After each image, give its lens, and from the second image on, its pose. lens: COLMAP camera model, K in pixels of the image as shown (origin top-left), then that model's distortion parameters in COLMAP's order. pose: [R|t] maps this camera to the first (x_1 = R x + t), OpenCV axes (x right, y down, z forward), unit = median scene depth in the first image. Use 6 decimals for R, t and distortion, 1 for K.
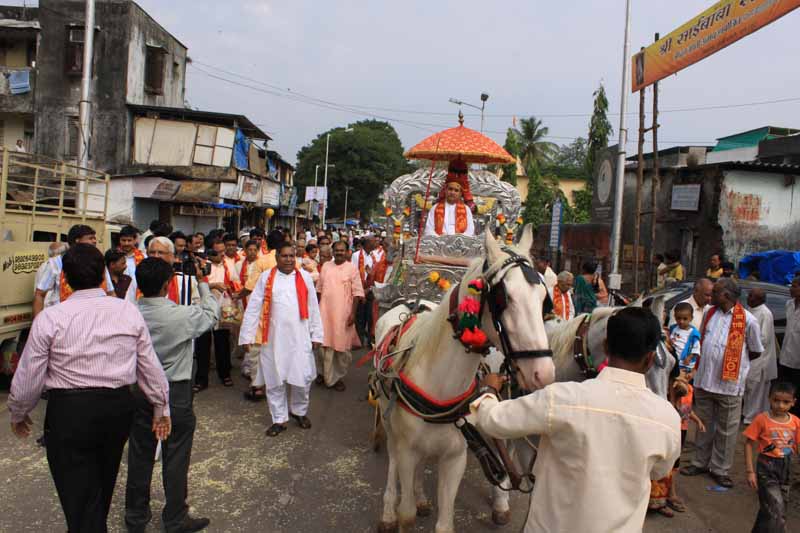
lens RADIAL K [[689.7, 0, 399.9], [0, 689.7, 267.9], [0, 0, 1]] dist [-0.122953, 0.001555]
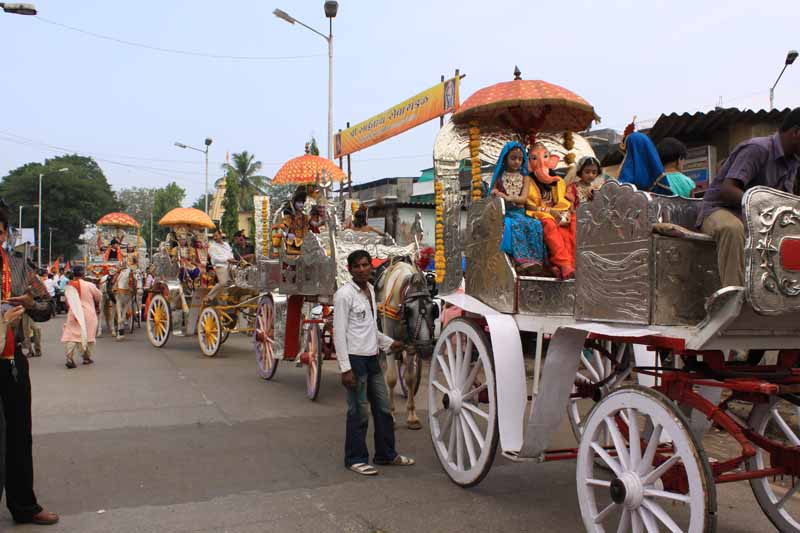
lens RADIAL K [[731.9, 0, 404.2], [0, 731.9, 268.2], [0, 0, 1]] dist [-0.065649, 0.000000]
pose [[0.918771, -0.050884, 0.391498, -0.021981], [0.071526, 0.996703, -0.038314, 0.007660], [-0.388257, 0.063204, 0.919381, -0.073262]]
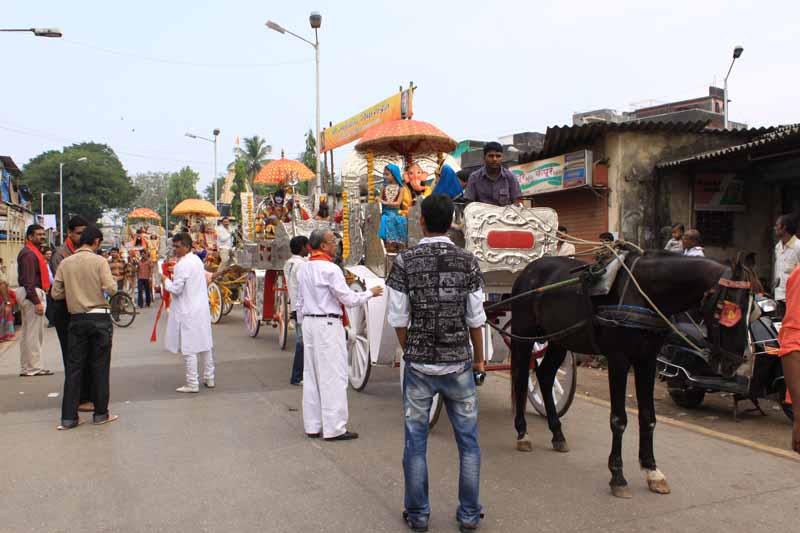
lens RADIAL K [[731.9, 0, 395.2], [0, 731.9, 265.6], [0, 0, 1]] dist [-0.065649, 0.000000]
pose [[0.930252, -0.070934, 0.359998, -0.022866], [0.082319, 0.996472, -0.016372, 0.009737], [-0.357567, 0.044865, 0.932809, -0.107075]]
